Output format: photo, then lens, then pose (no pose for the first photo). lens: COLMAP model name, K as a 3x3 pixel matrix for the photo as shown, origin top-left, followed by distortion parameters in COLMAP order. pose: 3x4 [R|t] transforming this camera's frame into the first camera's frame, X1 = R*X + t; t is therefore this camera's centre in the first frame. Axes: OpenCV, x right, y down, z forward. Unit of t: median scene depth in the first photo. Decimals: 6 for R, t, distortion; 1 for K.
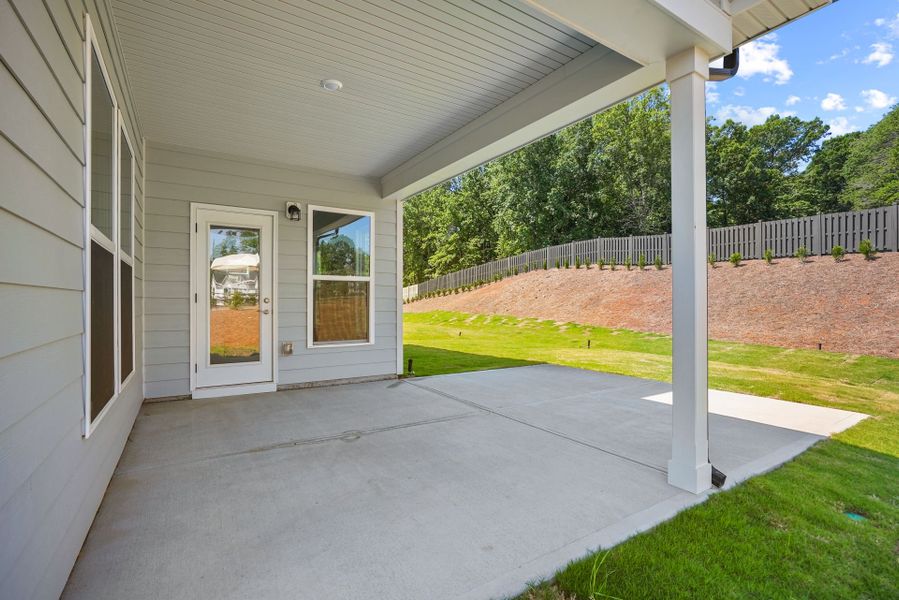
lens RADIAL K [[444.6, 0, 449.5], [0, 444.6, 300.0], [0, 0, 1]] dist [0.000415, 0.000115]
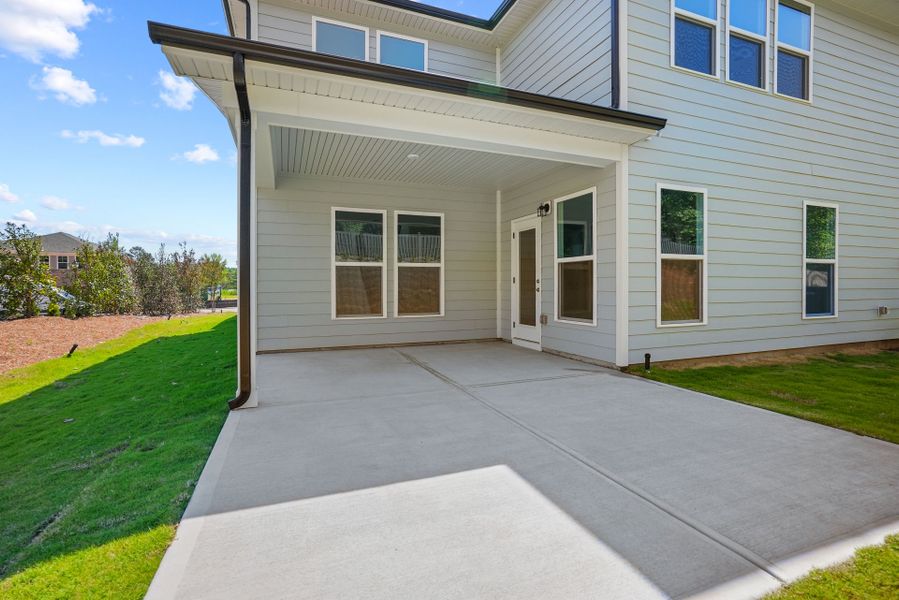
lens RADIAL K [[420.8, 0, 447.3], [0, 420.8, 288.4], [0, 0, 1]] dist [-0.026319, 0.016747]
pose [[-0.165477, 0.007572, -0.986185, 0.859588], [-0.002373, 0.999965, 0.008076, 0.013782], [0.986211, 0.003677, -0.165453, 0.937750]]
